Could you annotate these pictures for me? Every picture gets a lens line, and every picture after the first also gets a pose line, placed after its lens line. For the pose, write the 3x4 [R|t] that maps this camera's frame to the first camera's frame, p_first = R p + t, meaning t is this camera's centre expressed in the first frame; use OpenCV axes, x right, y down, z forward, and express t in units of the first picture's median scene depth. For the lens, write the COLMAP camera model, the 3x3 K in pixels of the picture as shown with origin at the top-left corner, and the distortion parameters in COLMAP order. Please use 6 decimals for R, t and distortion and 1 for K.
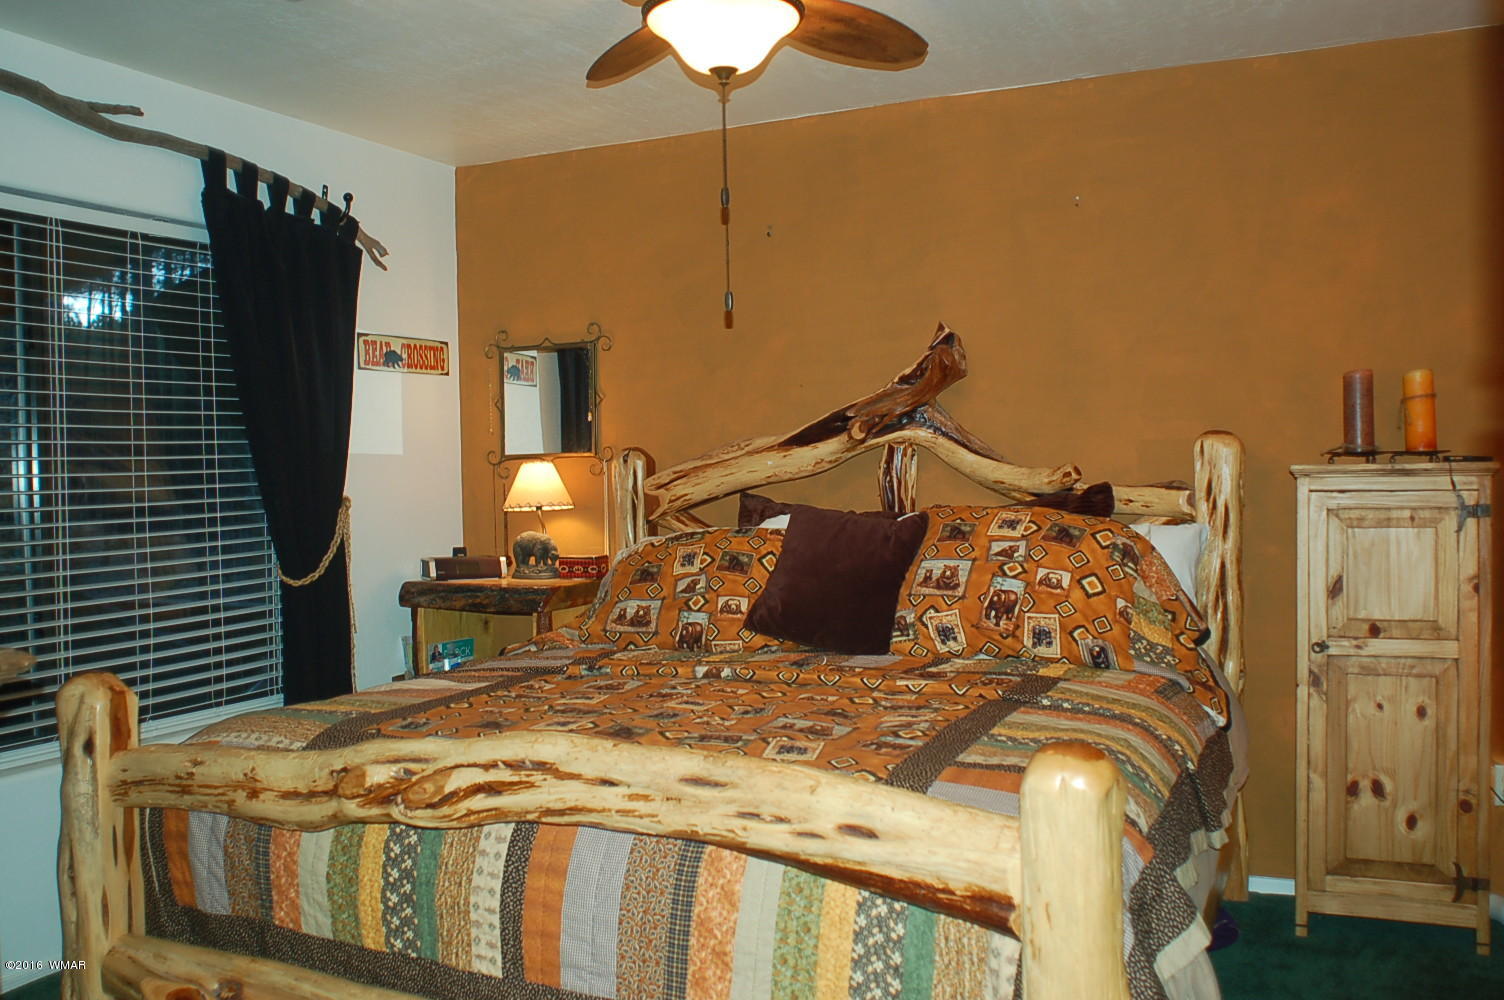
lens RADIAL K [[1306.4, 0, 747.0], [0, 1306.4, 499.0], [0, 0, 1]] dist [-0.105002, 0.082625]
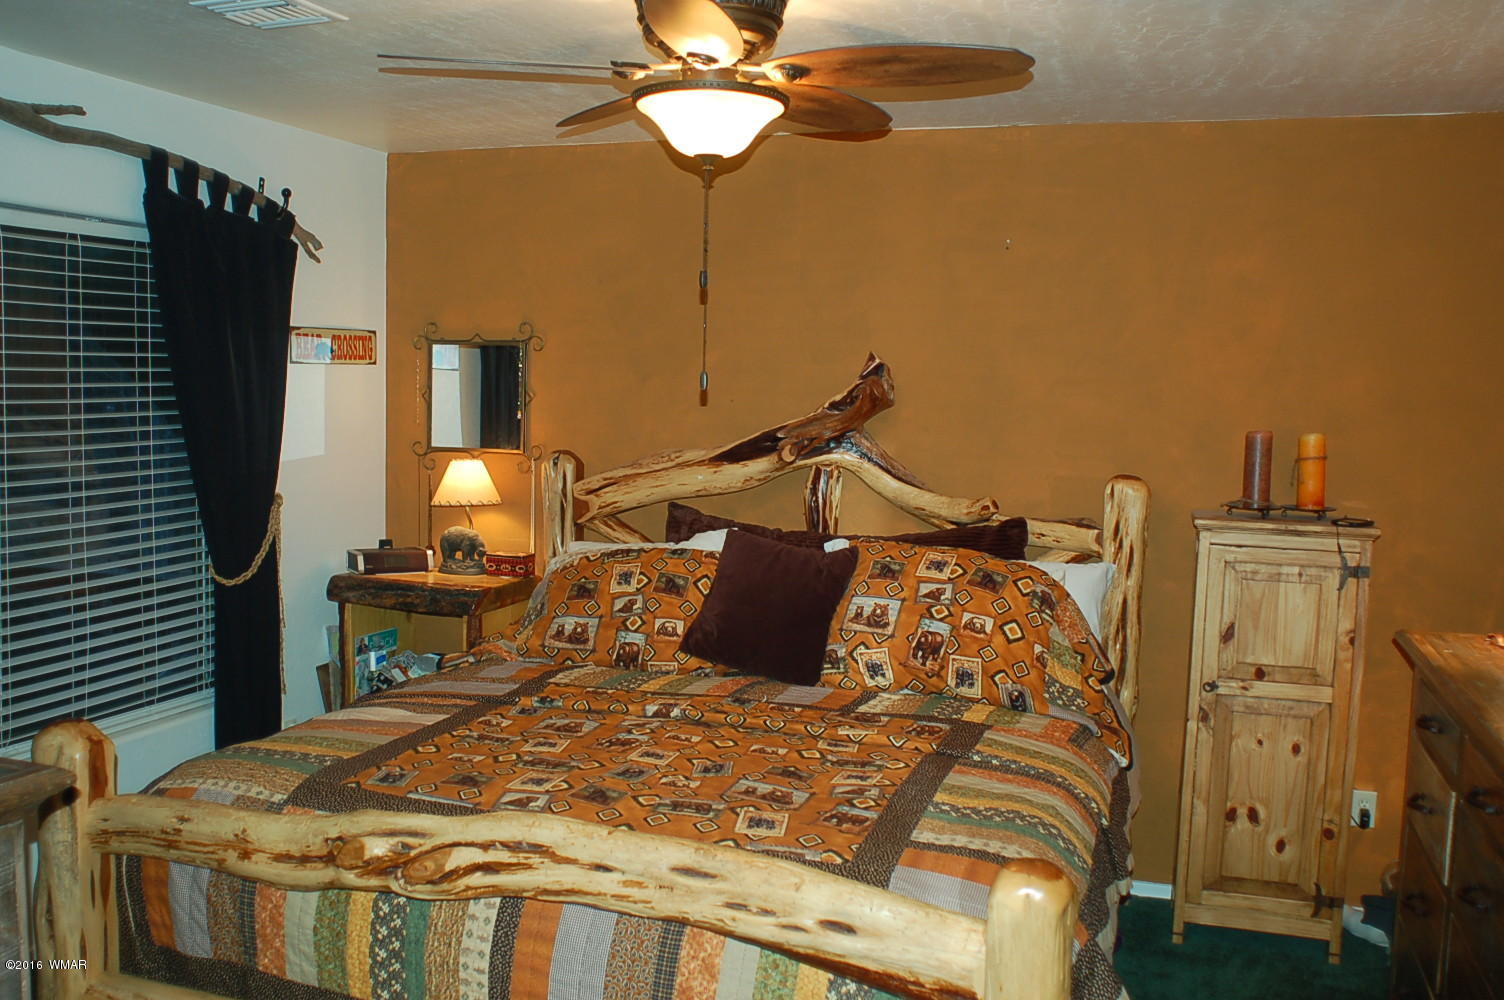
lens RADIAL K [[1306.4, 0, 747.0], [0, 1306.4, 499.0], [0, 0, 1]] dist [-0.105002, 0.082625]
pose [[0.993911, 0.035065, 0.104453, -0.069081], [-0.041907, 0.997067, 0.064042, -0.101734], [-0.101901, -0.068029, 0.992466, -0.041015]]
